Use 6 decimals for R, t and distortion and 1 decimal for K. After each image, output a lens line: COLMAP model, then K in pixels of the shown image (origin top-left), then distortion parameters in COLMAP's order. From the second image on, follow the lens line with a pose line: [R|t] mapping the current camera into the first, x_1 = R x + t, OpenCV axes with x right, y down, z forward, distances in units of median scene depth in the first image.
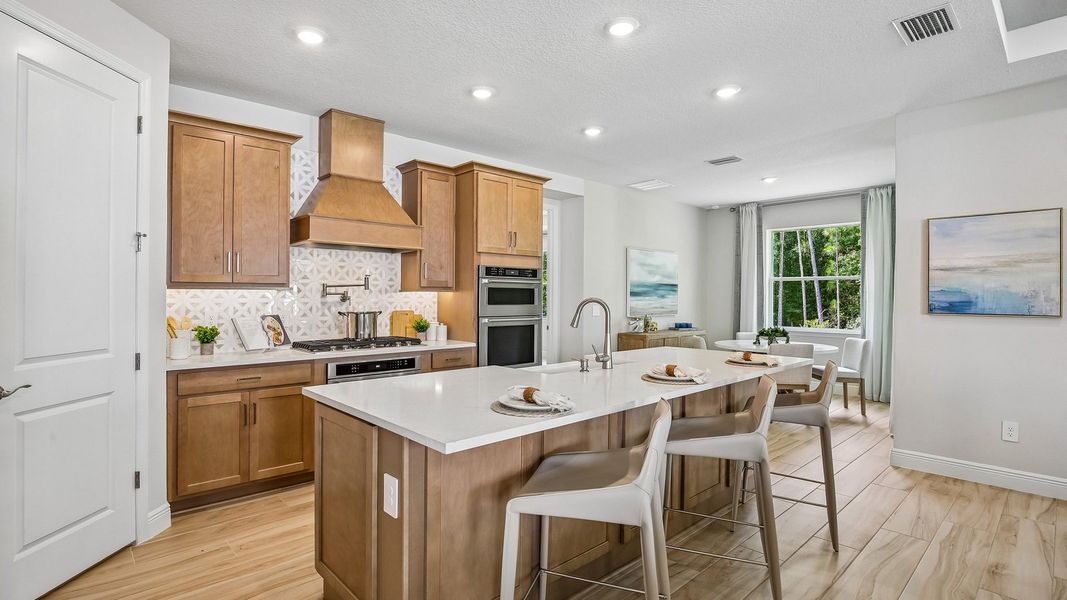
lens RADIAL K [[509.1, 0, 533.0], [0, 509.1, 292.5], [0, 0, 1]] dist [-0.020127, 0.000509]
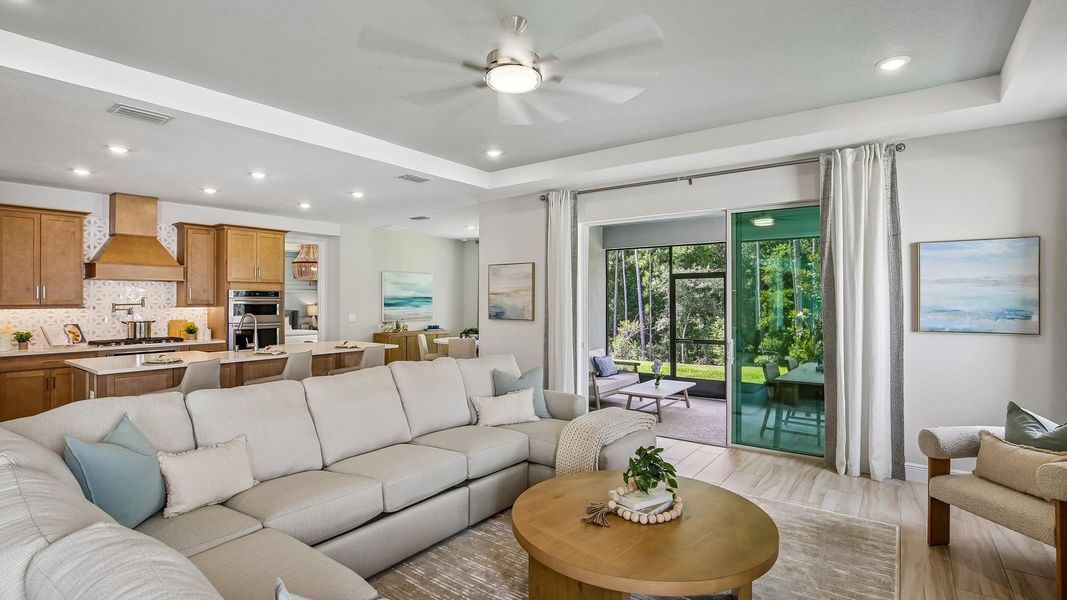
lens RADIAL K [[499.9, 0, 525.8], [0, 499.9, 298.6], [0, 0, 1]] dist [-0.028673, 0.006788]
pose [[0.984931, -0.004528, 0.172887, 0.581672], [0.003497, 0.999974, 0.006266, -0.037480], [-0.172911, -0.005567, 0.984922, -0.711199]]
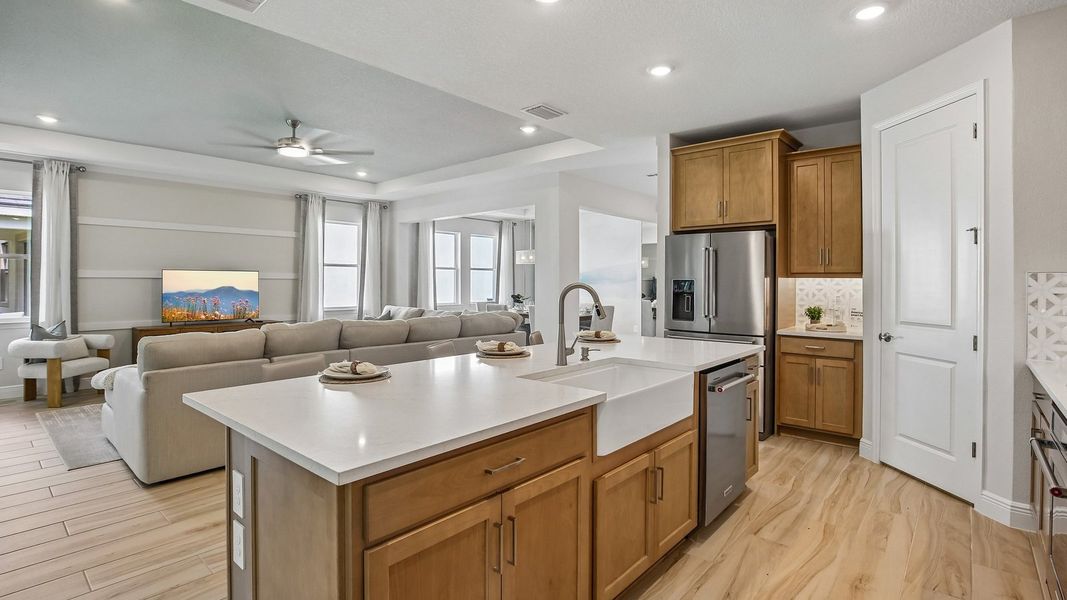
lens RADIAL K [[515.6, 0, 534.7], [0, 515.6, 274.6], [0, 0, 1]] dist [-0.017930, 0.000535]
pose [[-0.993821, -0.010357, -0.110511, 0.199539], [-0.008262, 0.999778, -0.019400, 0.010891], [0.110687, -0.018367, -0.993686, 1.322224]]
